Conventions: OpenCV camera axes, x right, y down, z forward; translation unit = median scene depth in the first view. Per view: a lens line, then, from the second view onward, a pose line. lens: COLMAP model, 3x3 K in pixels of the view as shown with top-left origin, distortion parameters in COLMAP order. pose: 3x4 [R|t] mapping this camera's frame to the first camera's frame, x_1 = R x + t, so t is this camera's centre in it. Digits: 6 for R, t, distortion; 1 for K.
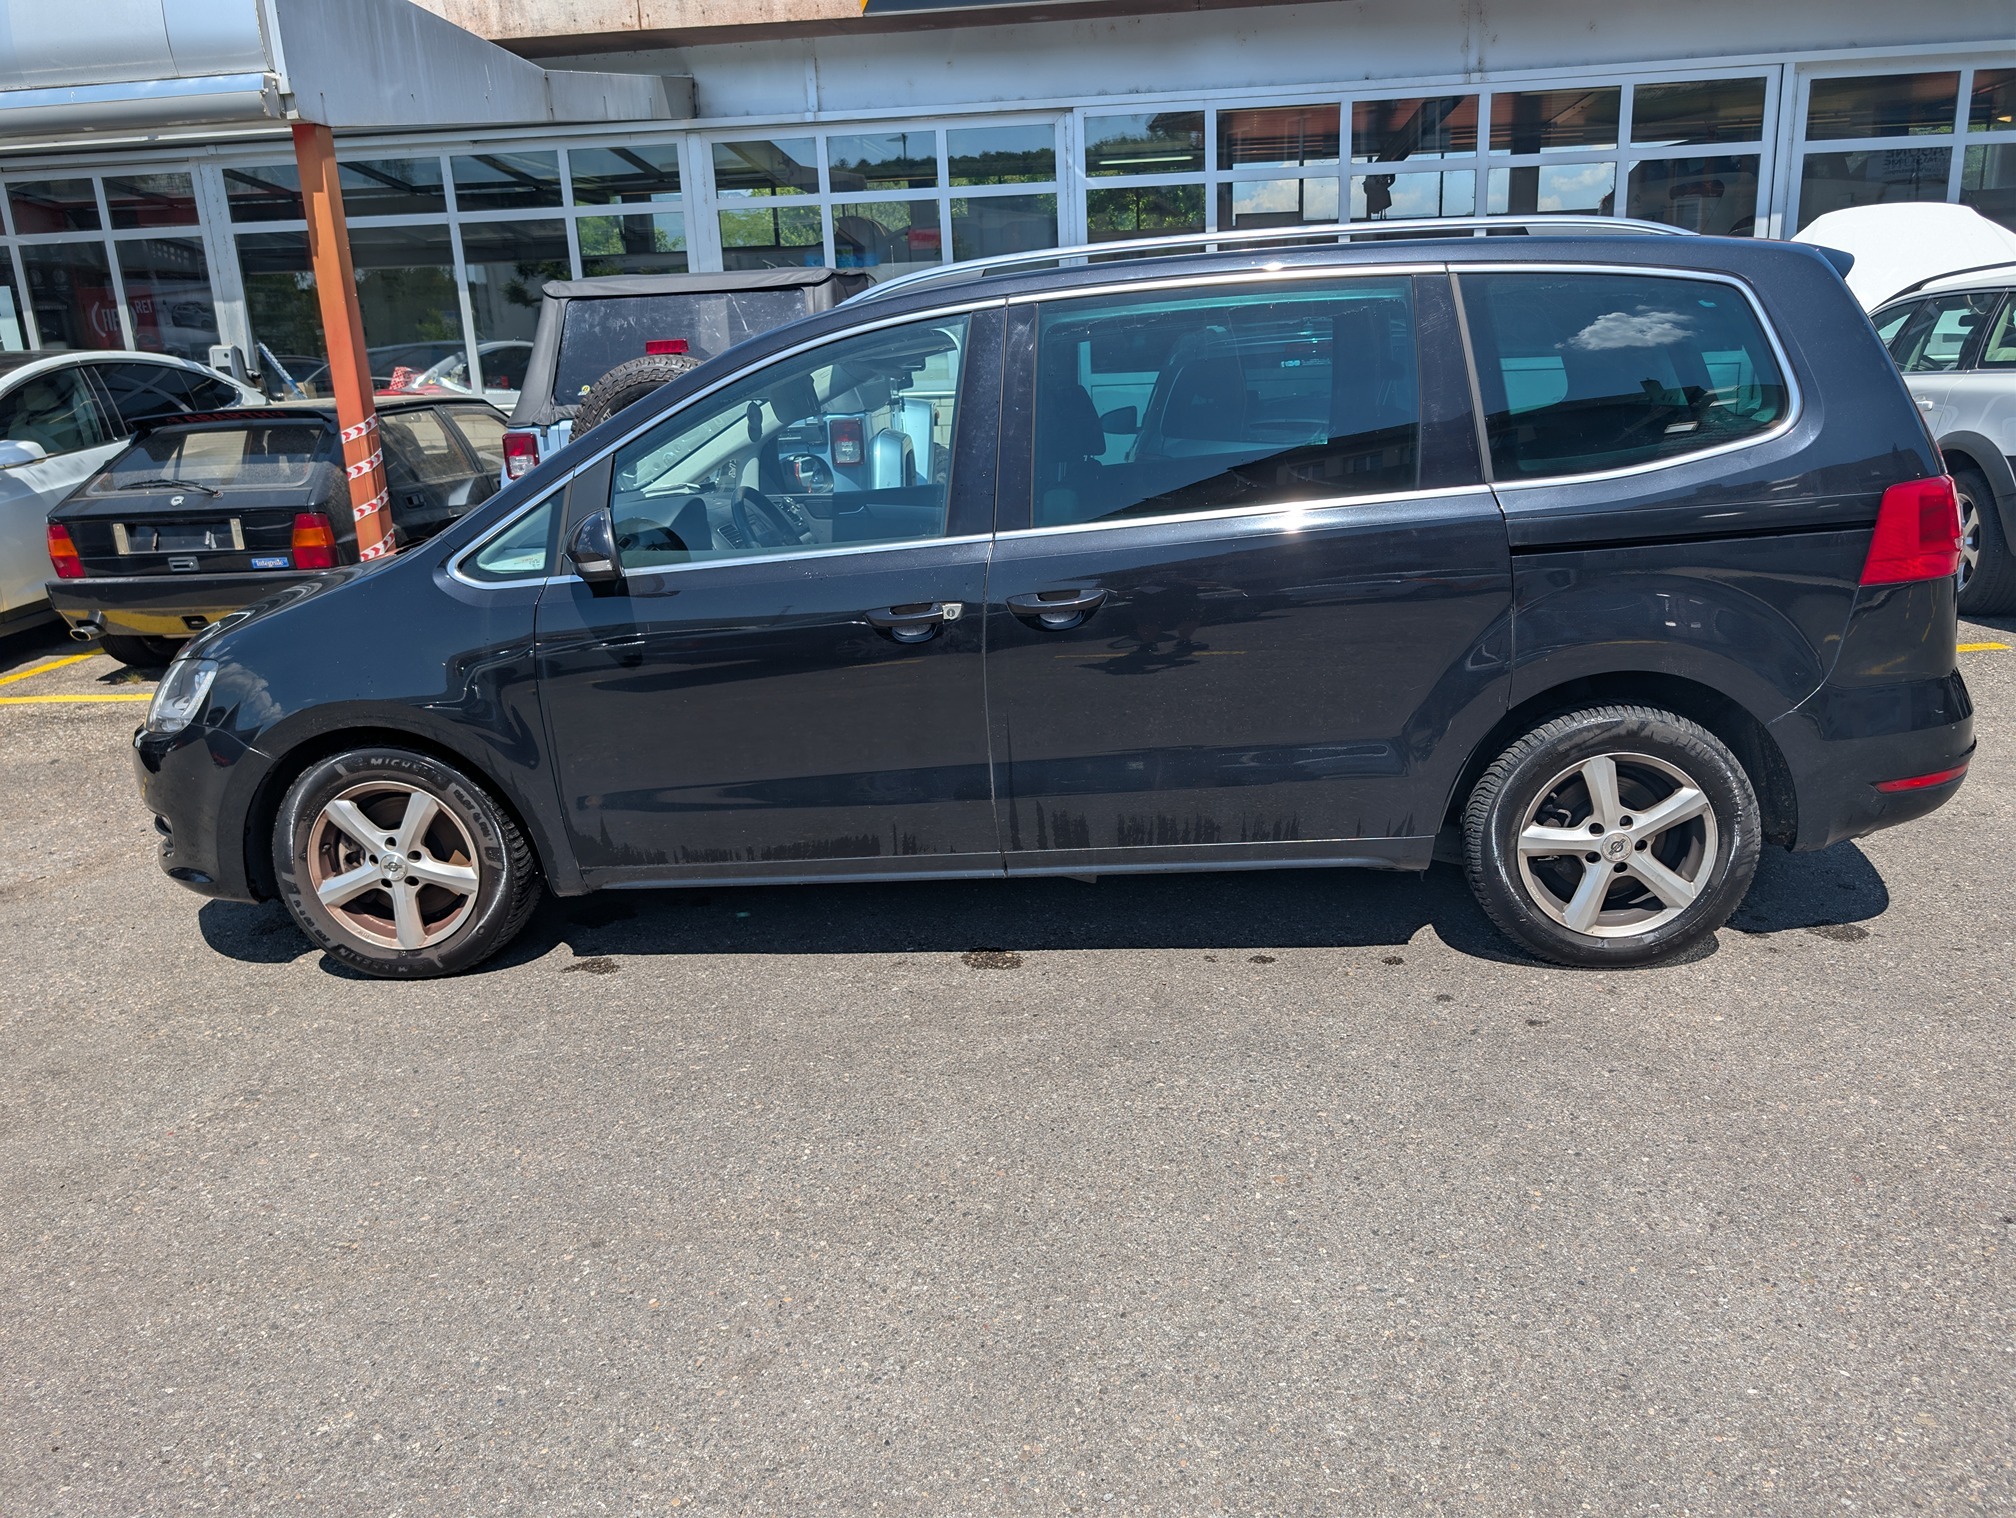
lens RADIAL K [[1442.8, 0, 1045.2], [0, 1442.8, 754.1], [0, 0, 1]] dist [0.019429, -0.005188]
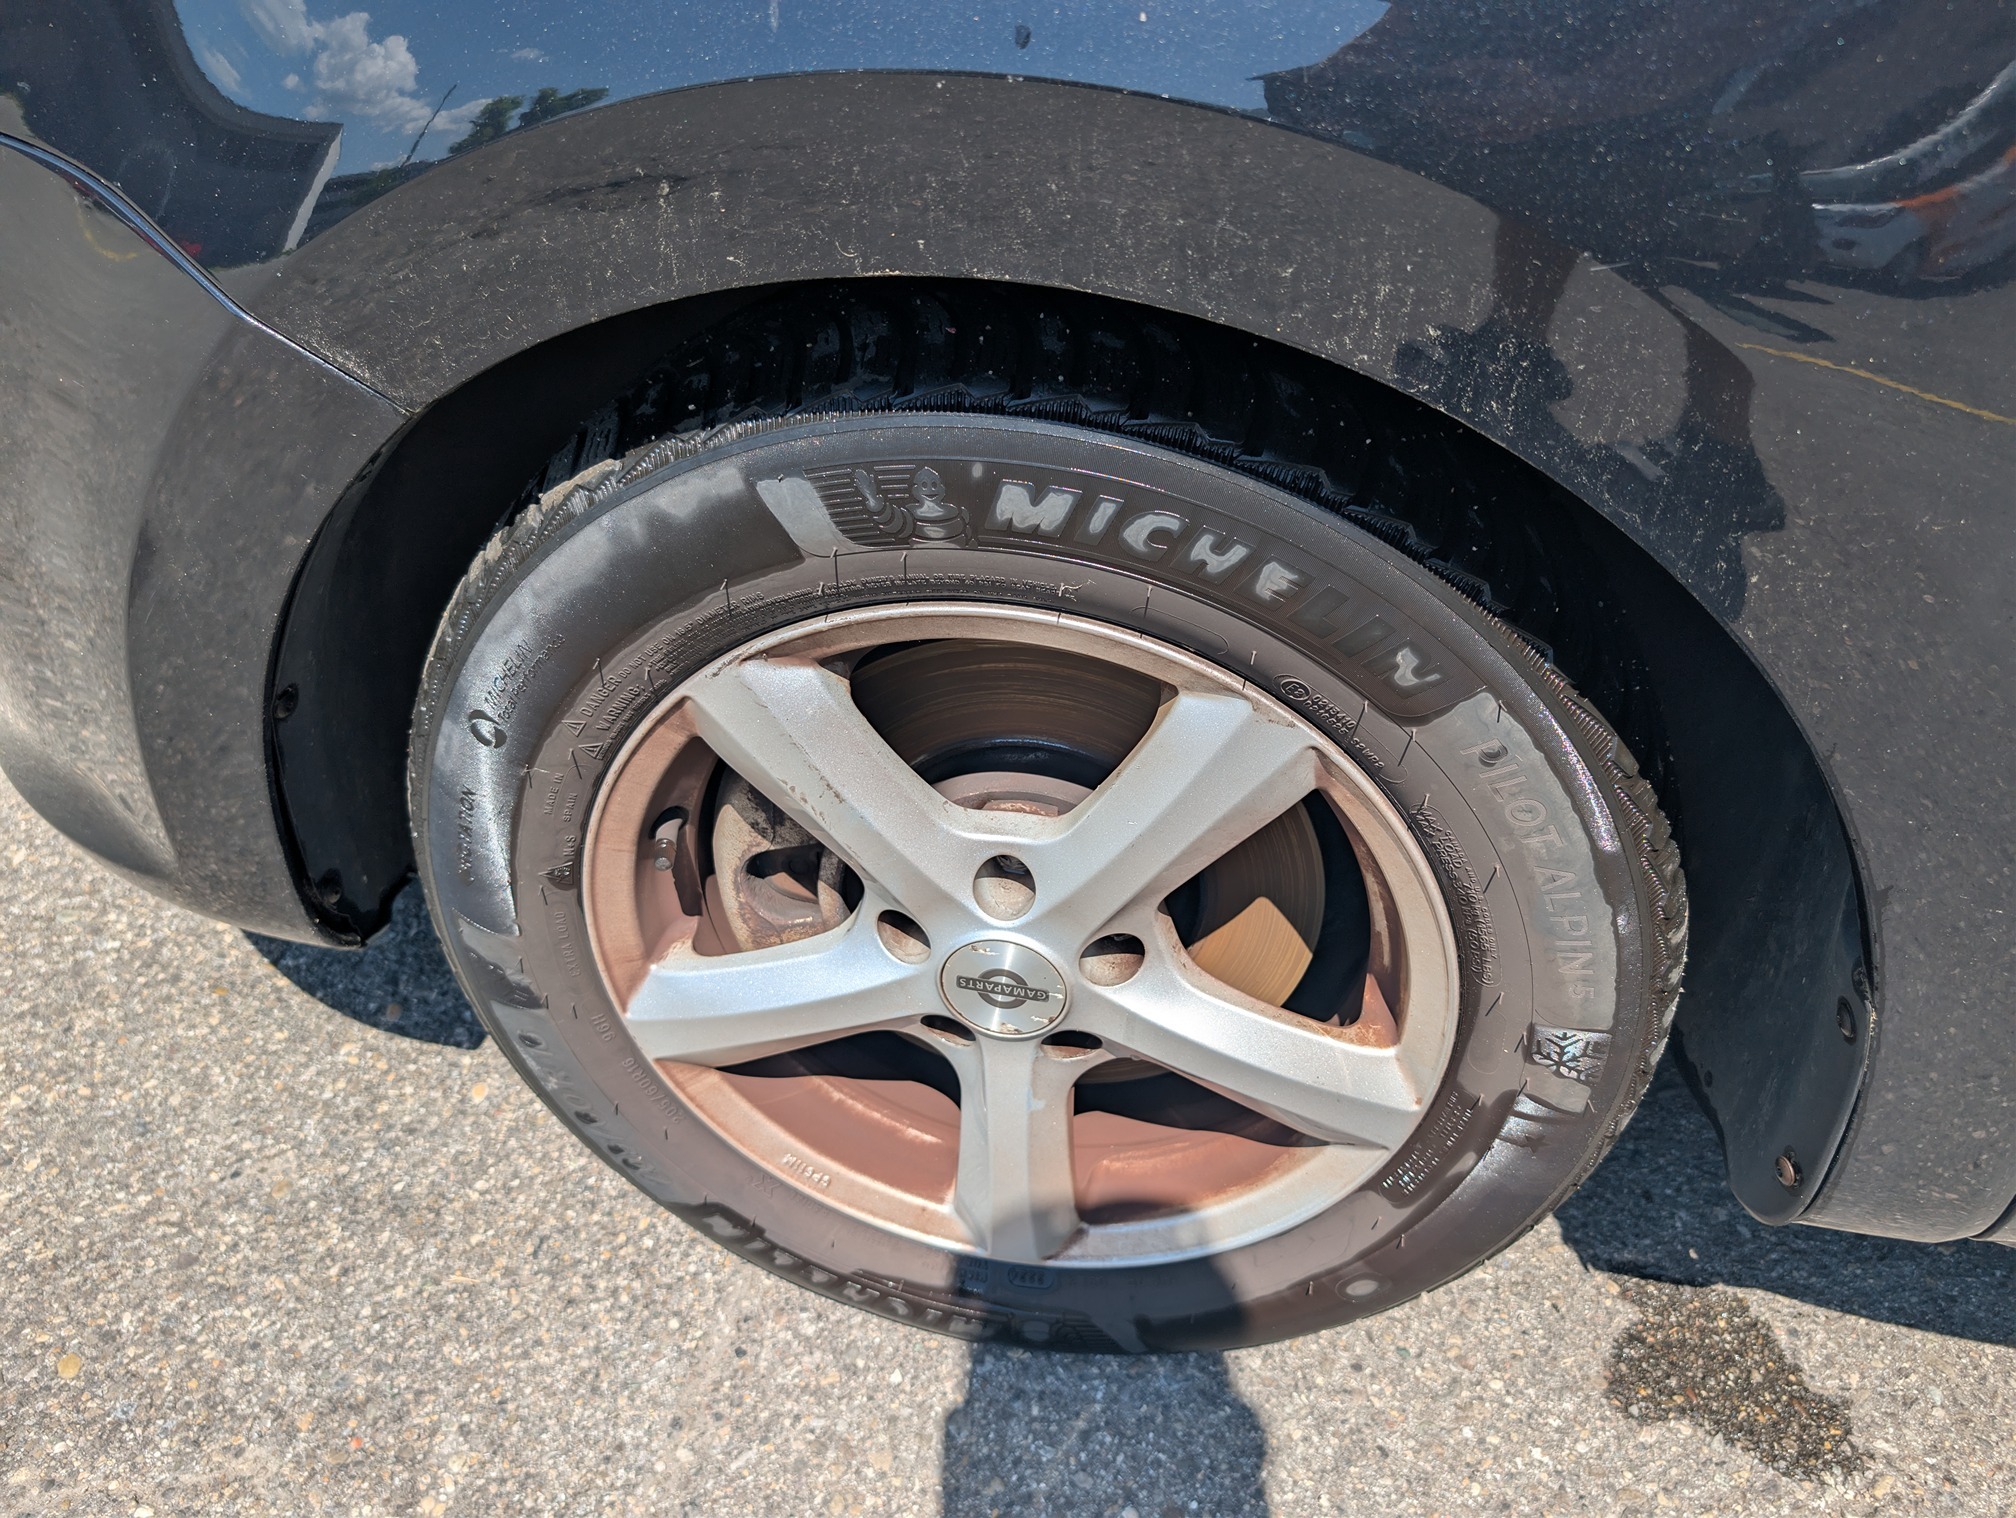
lens RADIAL K [[1460.1, 0, 978.9], [0, 1460.1, 771.4], [0, 0, 1]] dist [0.009488, -0.000960]
pose [[0.991874, 0.115720, -0.052860, -0.455148], [-0.086559, 0.918340, 0.386210, -0.030305], [0.093236, -0.378497, 0.920895, 0.837567]]
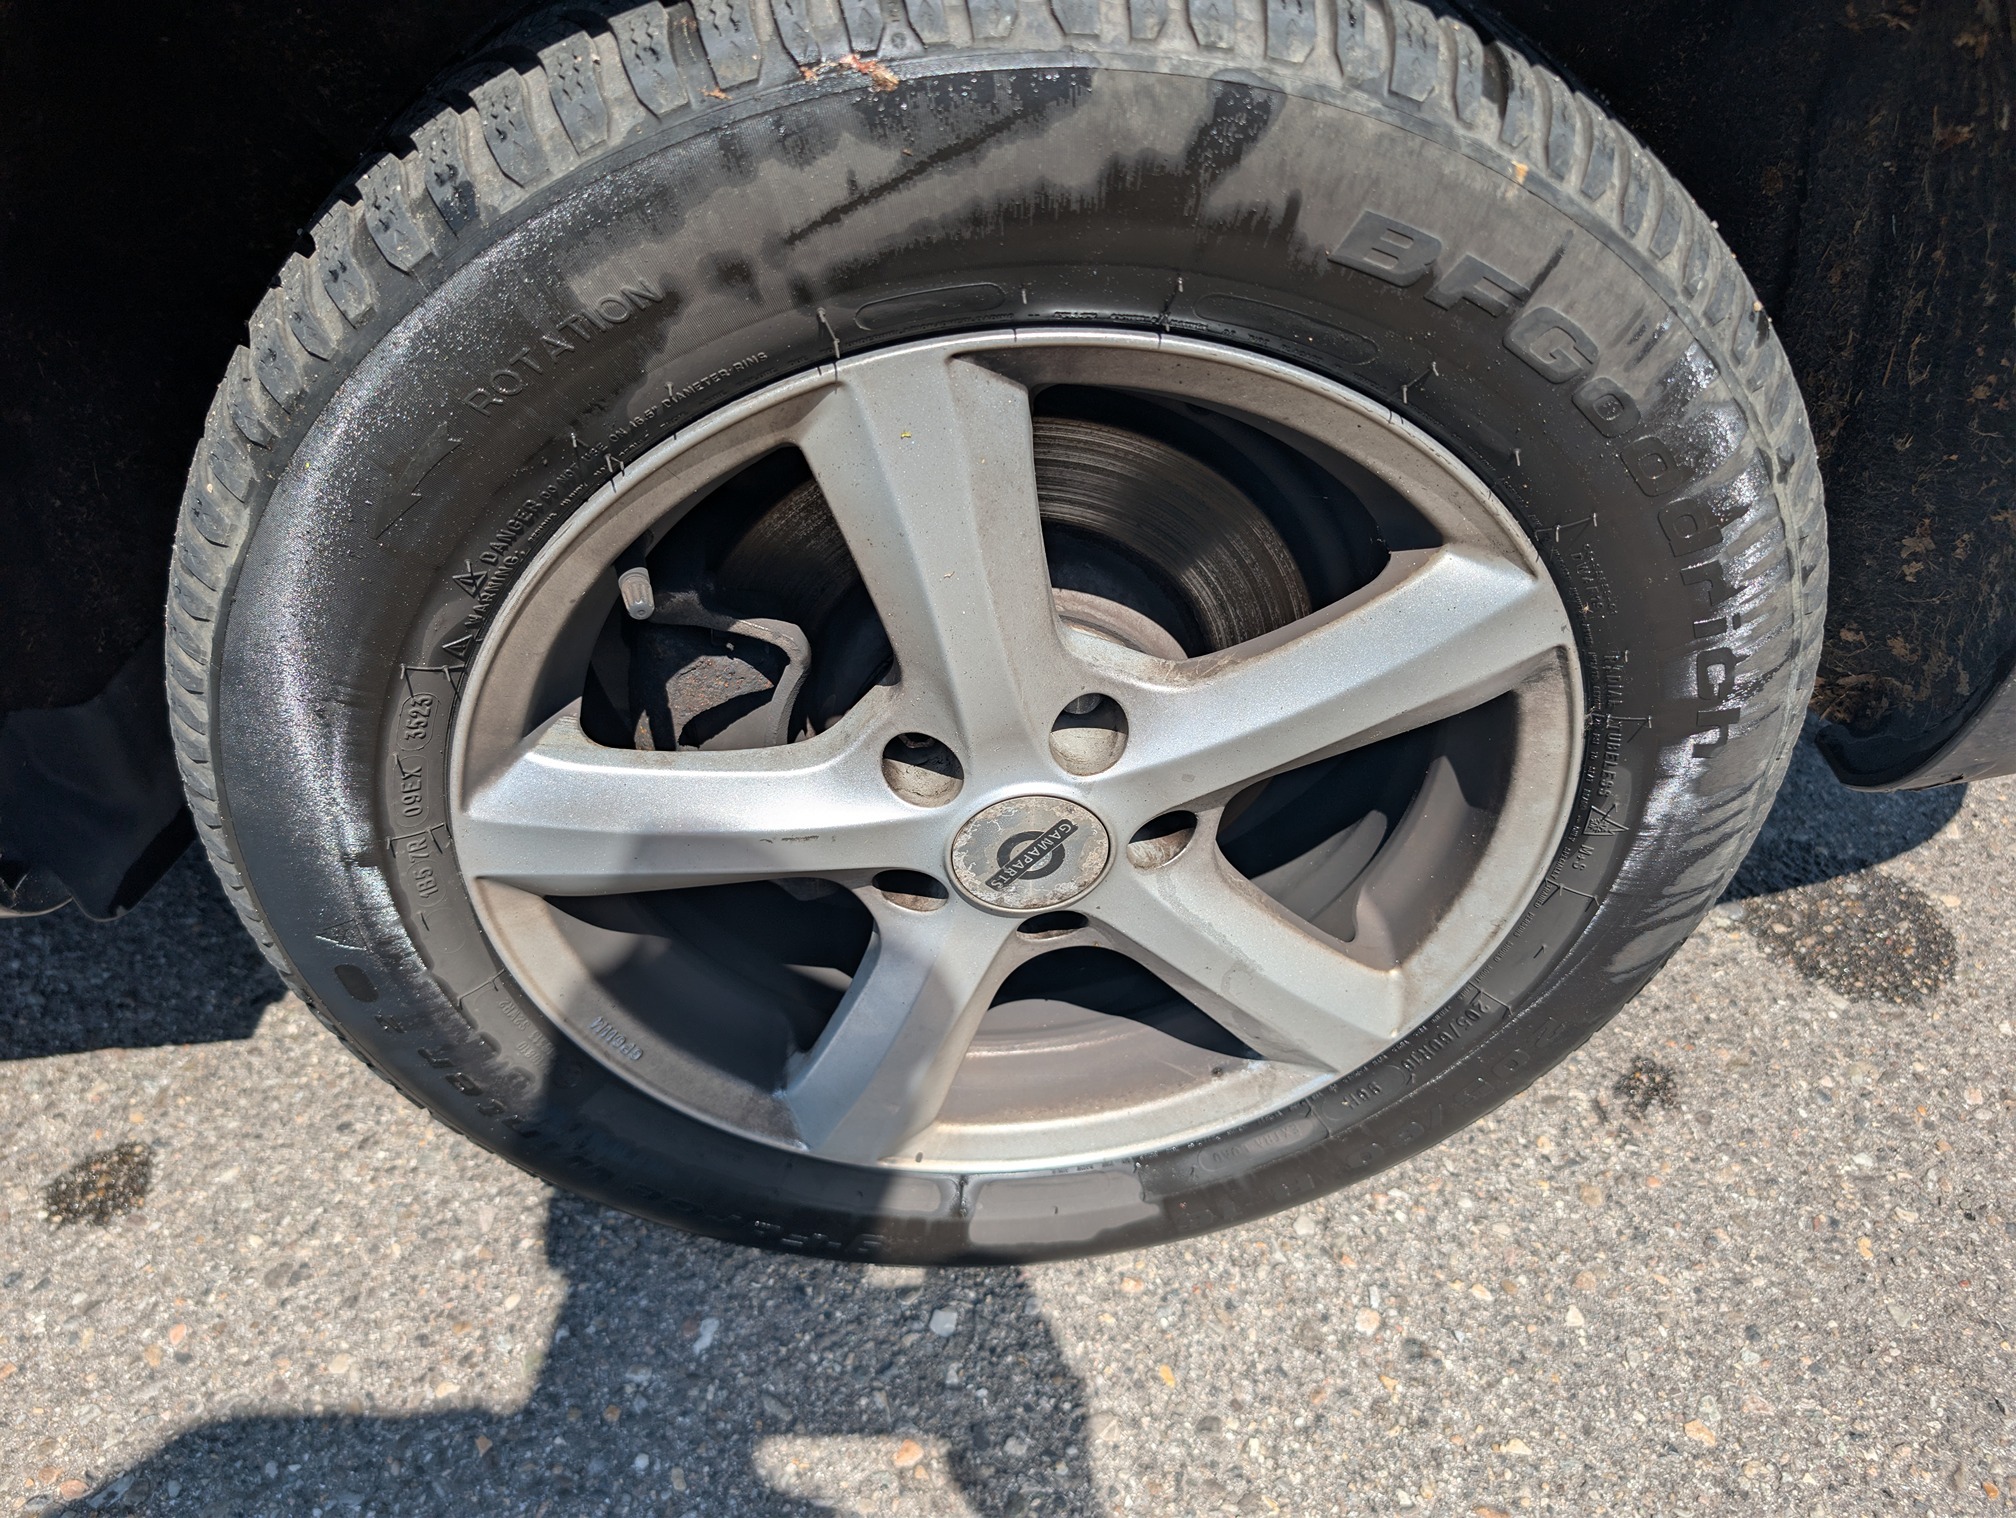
lens RADIAL K [[1487.5, 0, 1008.0], [0, 1487.5, 759.0], [0, 0, 1]] dist [0.012627, -0.016583]
pose [[0.981289, -0.051468, 0.185533, 0.334057], [-0.039425, 0.889481, 0.455269, -0.025831], [-0.188460, -0.454065, 0.870809, 0.788945]]
